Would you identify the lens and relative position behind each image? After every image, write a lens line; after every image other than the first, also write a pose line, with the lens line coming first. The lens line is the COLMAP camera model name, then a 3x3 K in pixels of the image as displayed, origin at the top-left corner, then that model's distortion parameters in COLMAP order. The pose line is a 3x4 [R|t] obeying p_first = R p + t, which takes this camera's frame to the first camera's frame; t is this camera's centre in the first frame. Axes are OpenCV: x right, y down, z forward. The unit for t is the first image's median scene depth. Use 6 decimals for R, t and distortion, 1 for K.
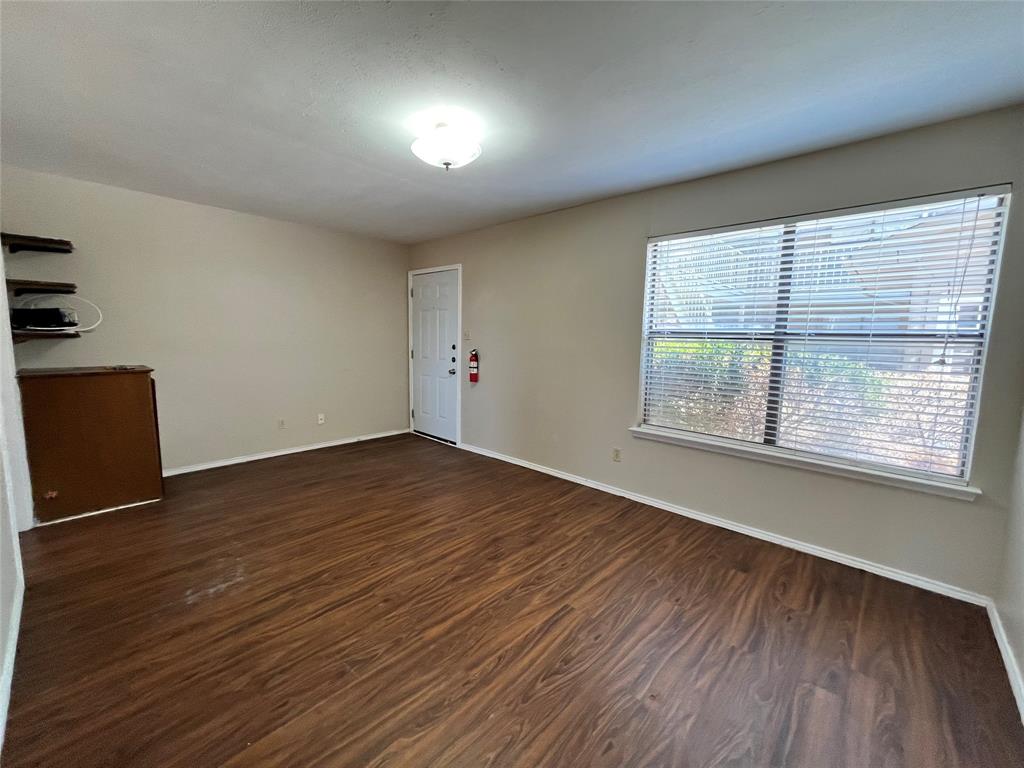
lens RADIAL K [[415.1, 0, 512.0], [0, 415.1, 384.0], [0, 0, 1]] dist [-0.001909, -0.000163]
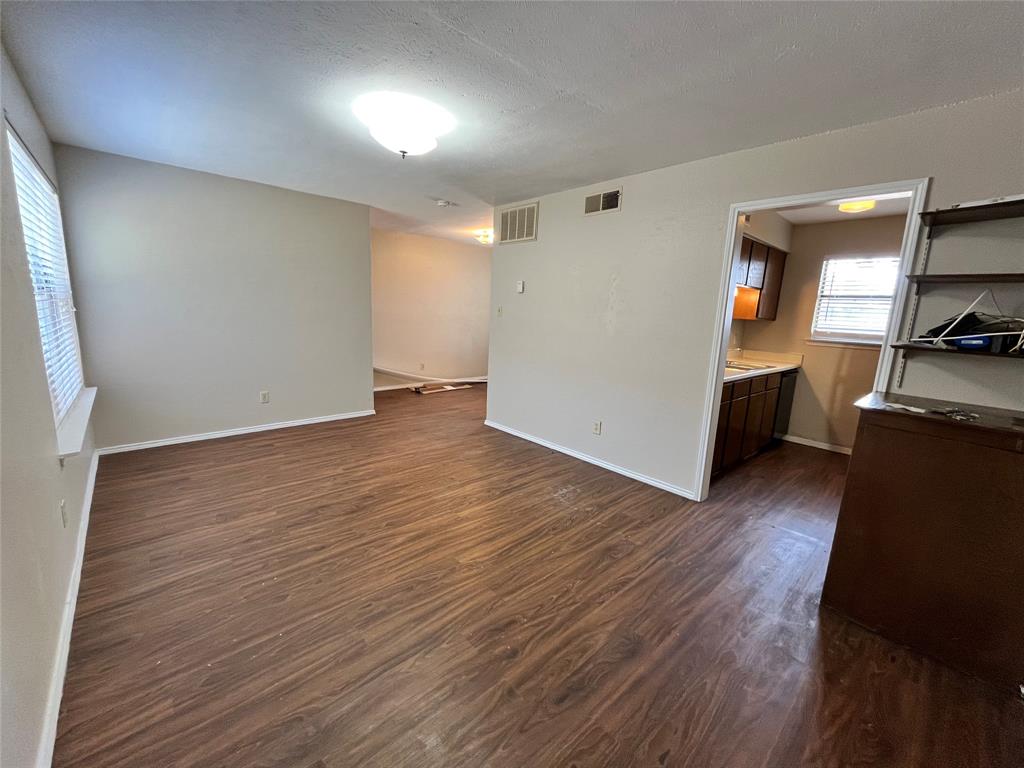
lens RADIAL K [[415.1, 0, 512.0], [0, 415.1, 384.0], [0, 0, 1]] dist [-0.001909, -0.000163]
pose [[-0.994605, -0.077670, 0.068763, -0.534183], [-0.054329, 0.954707, 0.292547, -0.275268], [-0.088370, 0.287233, -0.953776, 2.086245]]
